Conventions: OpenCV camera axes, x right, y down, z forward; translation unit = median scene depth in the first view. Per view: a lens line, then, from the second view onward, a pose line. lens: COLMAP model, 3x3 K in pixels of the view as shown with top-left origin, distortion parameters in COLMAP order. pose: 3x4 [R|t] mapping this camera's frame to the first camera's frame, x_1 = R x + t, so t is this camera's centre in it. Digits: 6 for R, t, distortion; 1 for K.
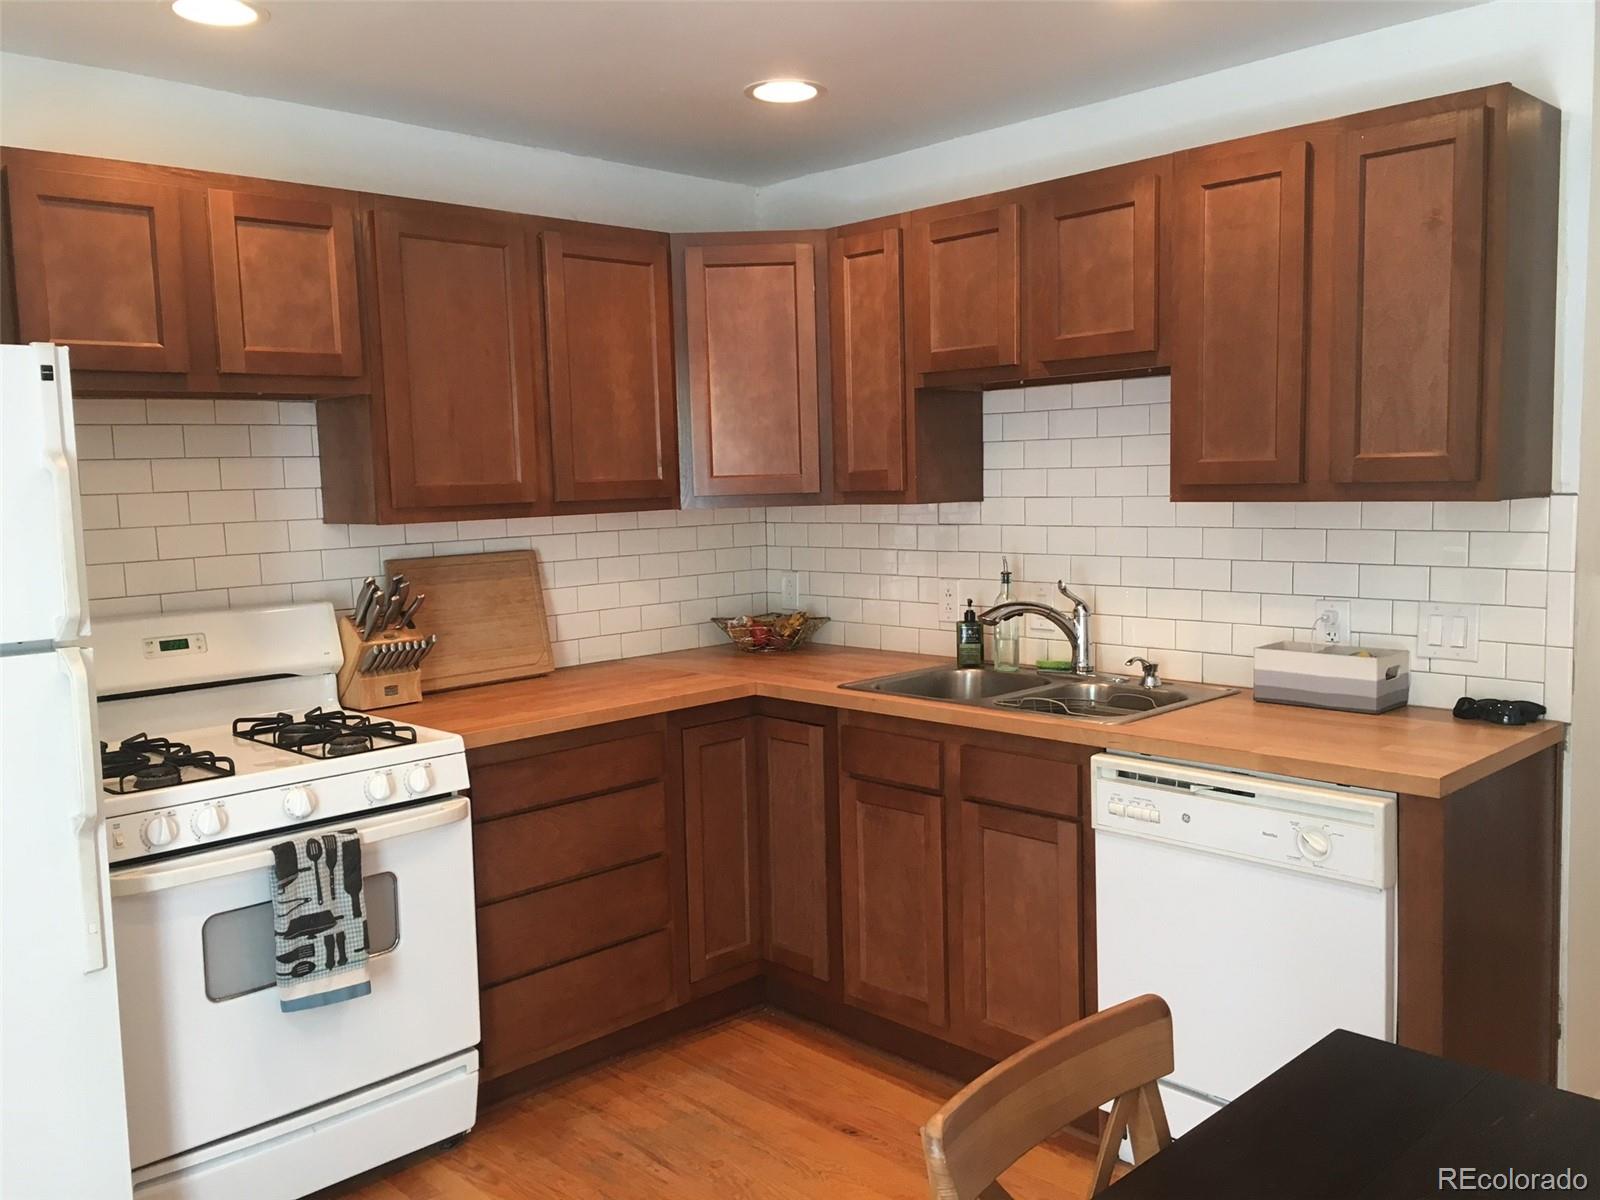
lens RADIAL K [[1333.6, 0, 800.0], [0, 1333.6, 600.0], [0, 0, 1]] dist [0.000337, -0.005668]
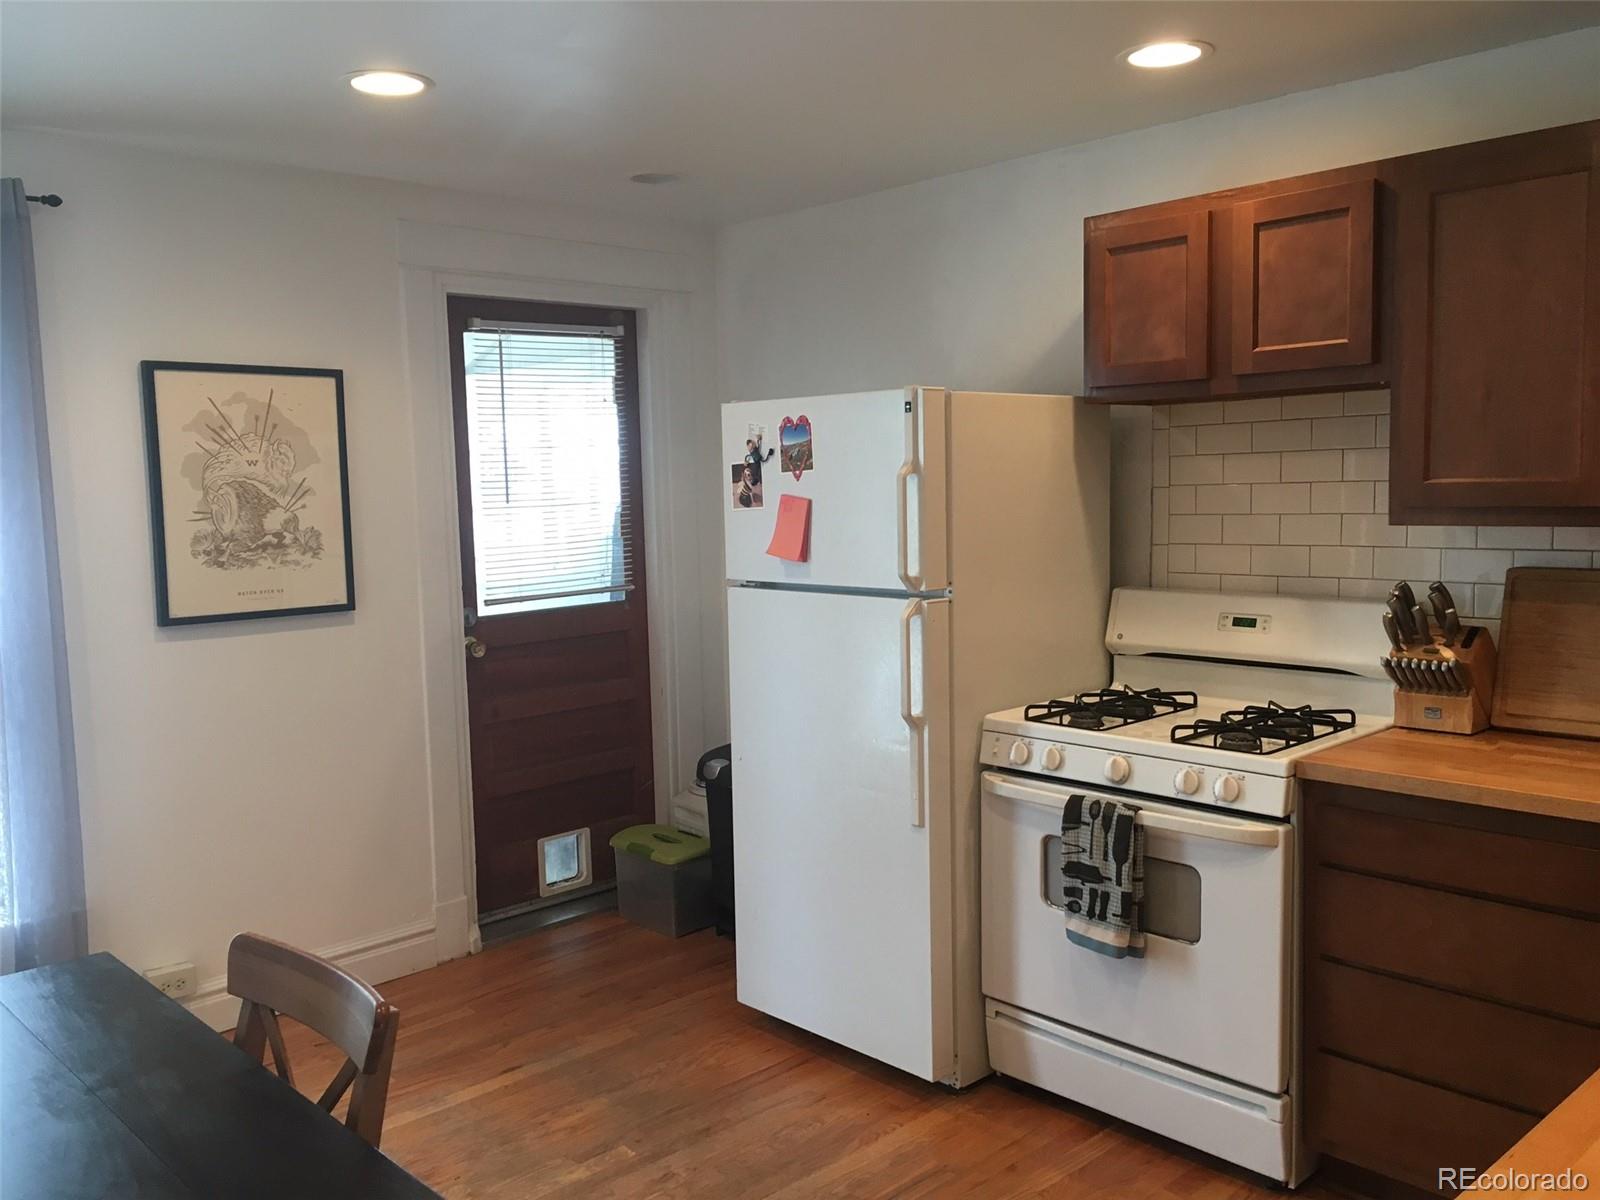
lens RADIAL K [[1333.6, 0, 800.0], [0, 1333.6, 600.0], [0, 0, 1]] dist [0.000337, -0.005668]
pose [[-0.046349, 0.113045, -0.992508, 0.730320], [-0.072010, 0.990613, 0.116192, -0.098656], [0.996326, 0.076856, -0.037774, 0.770761]]
